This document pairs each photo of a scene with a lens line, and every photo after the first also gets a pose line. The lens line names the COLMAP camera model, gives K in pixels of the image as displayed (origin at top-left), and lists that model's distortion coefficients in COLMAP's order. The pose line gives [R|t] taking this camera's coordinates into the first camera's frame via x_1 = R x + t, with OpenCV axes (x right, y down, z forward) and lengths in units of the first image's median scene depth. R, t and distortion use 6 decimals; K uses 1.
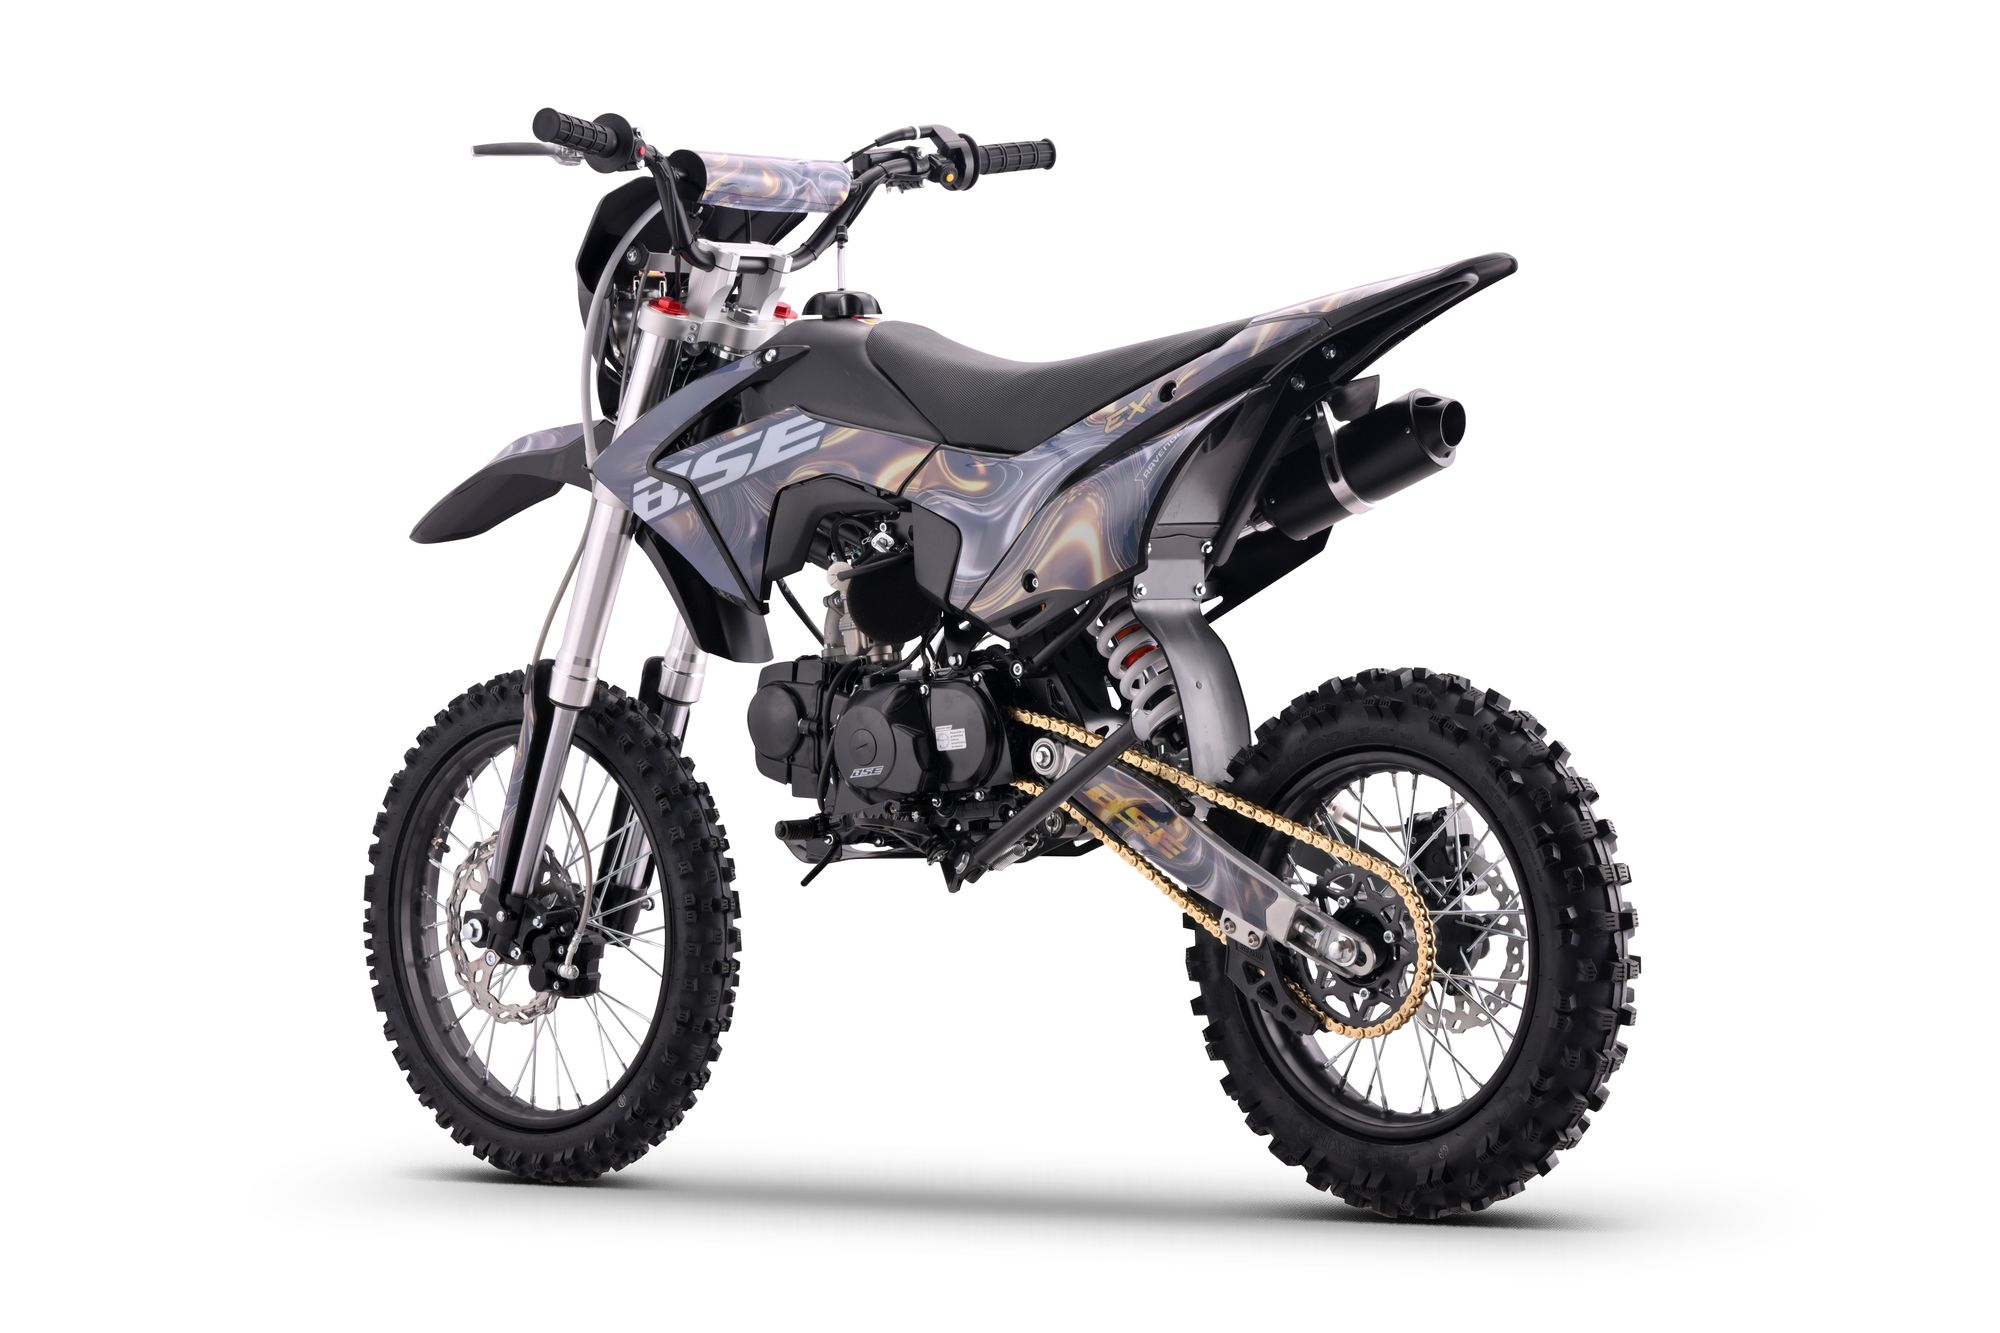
lens RADIAL K [[5632.5, 0, 1000.0], [0, 5632.5, 666.5], [0, 0, 1]] dist [0.021810, -0.131472]
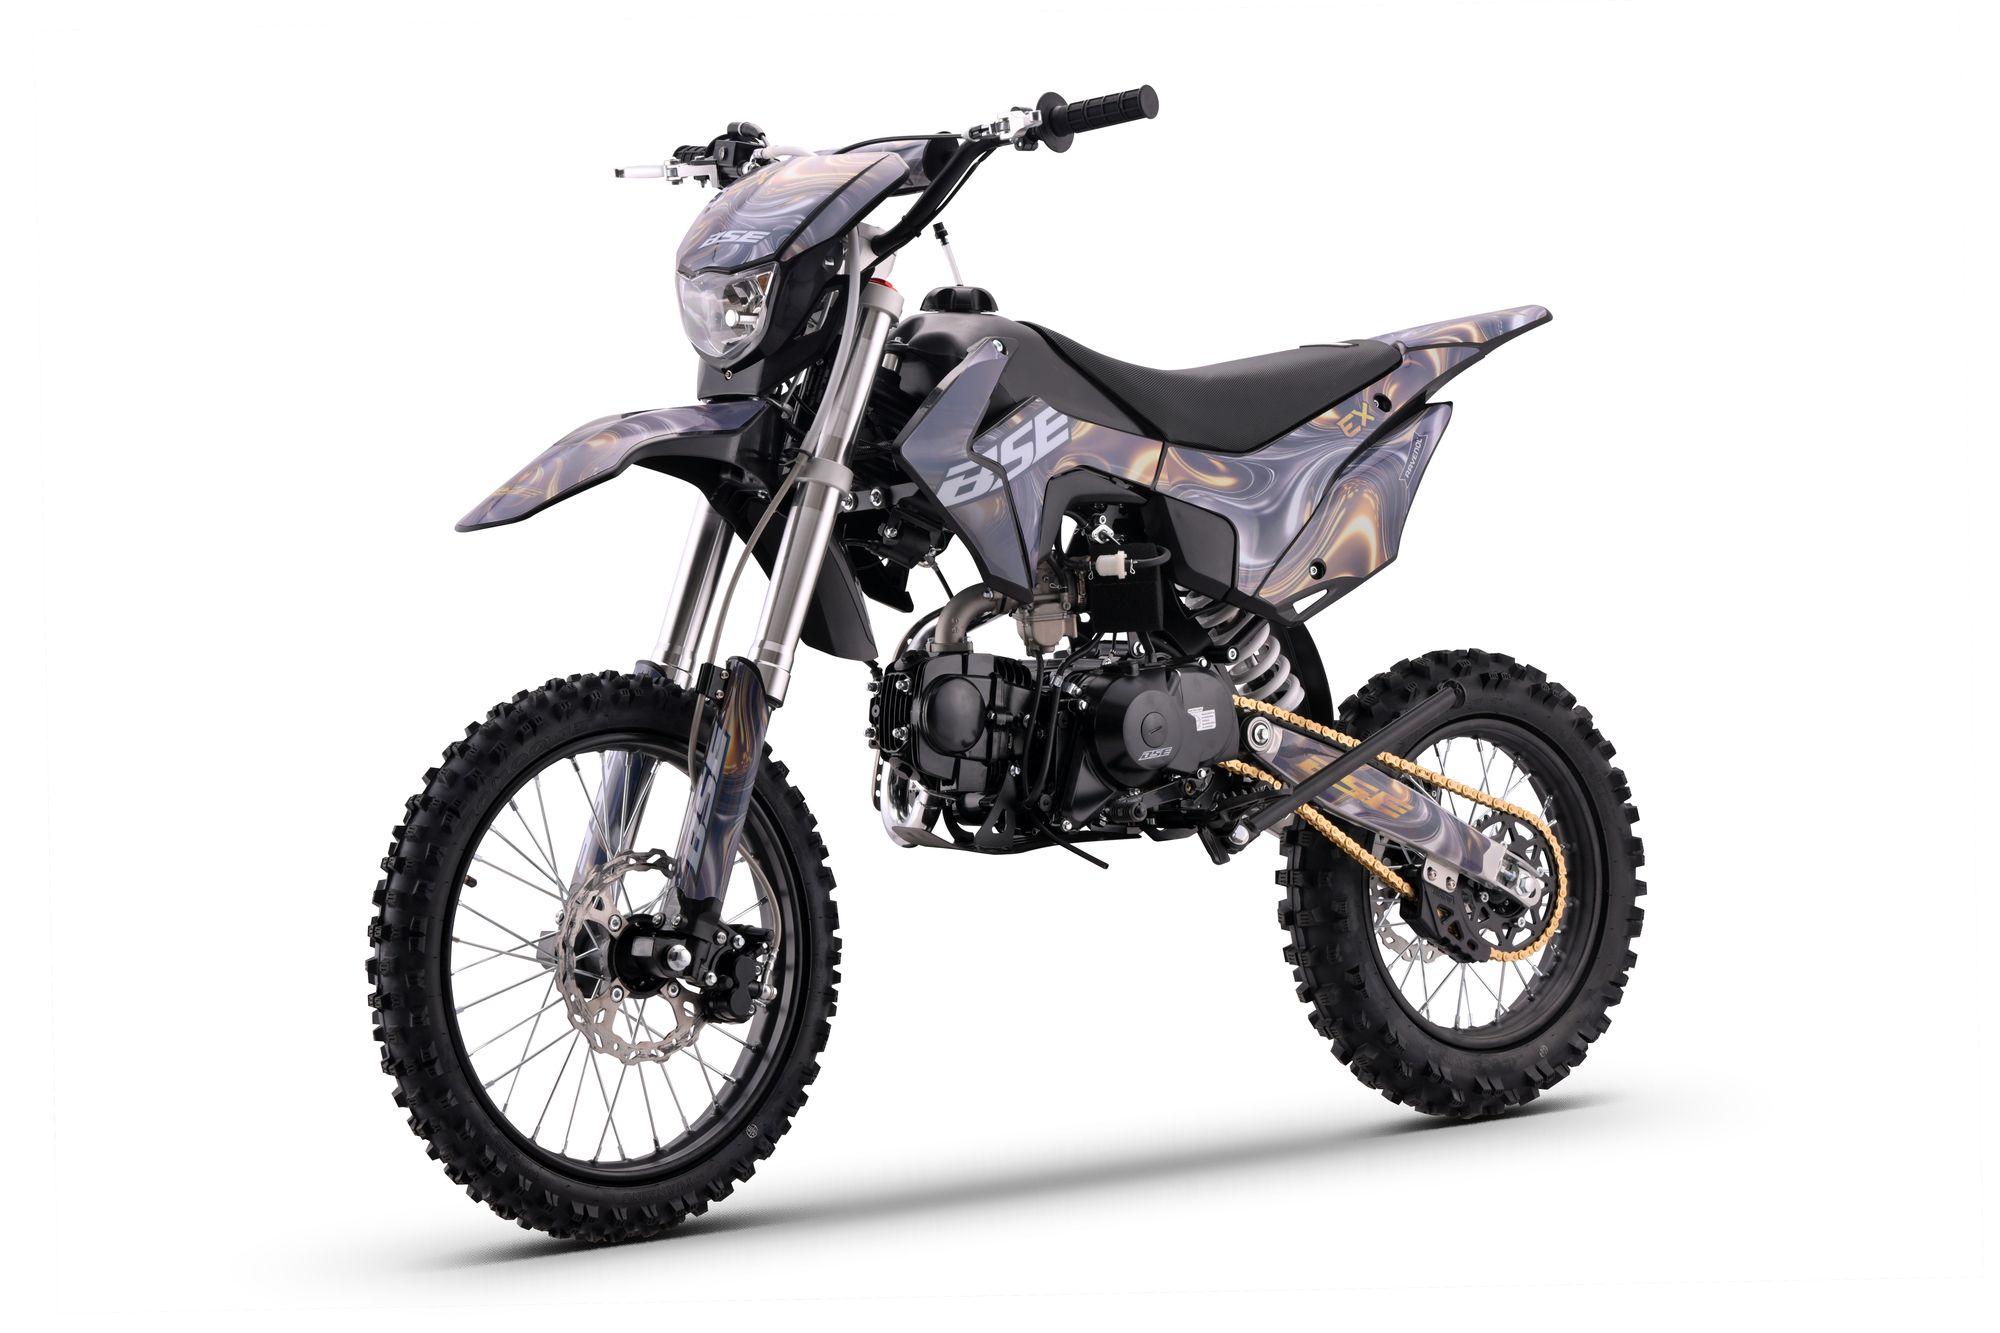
lens RADIAL K [[6040.1, 0, 1000.0], [0, 6040.1, 666.5], [0, 0, 1]] dist [0.224286, 0.702204]
pose [[0.144177, 0.021283, 0.989323, -1.127214], [0.049439, 0.998365, -0.028682, 0.033227], [-0.988316, 0.053046, 0.142889, 0.867877]]
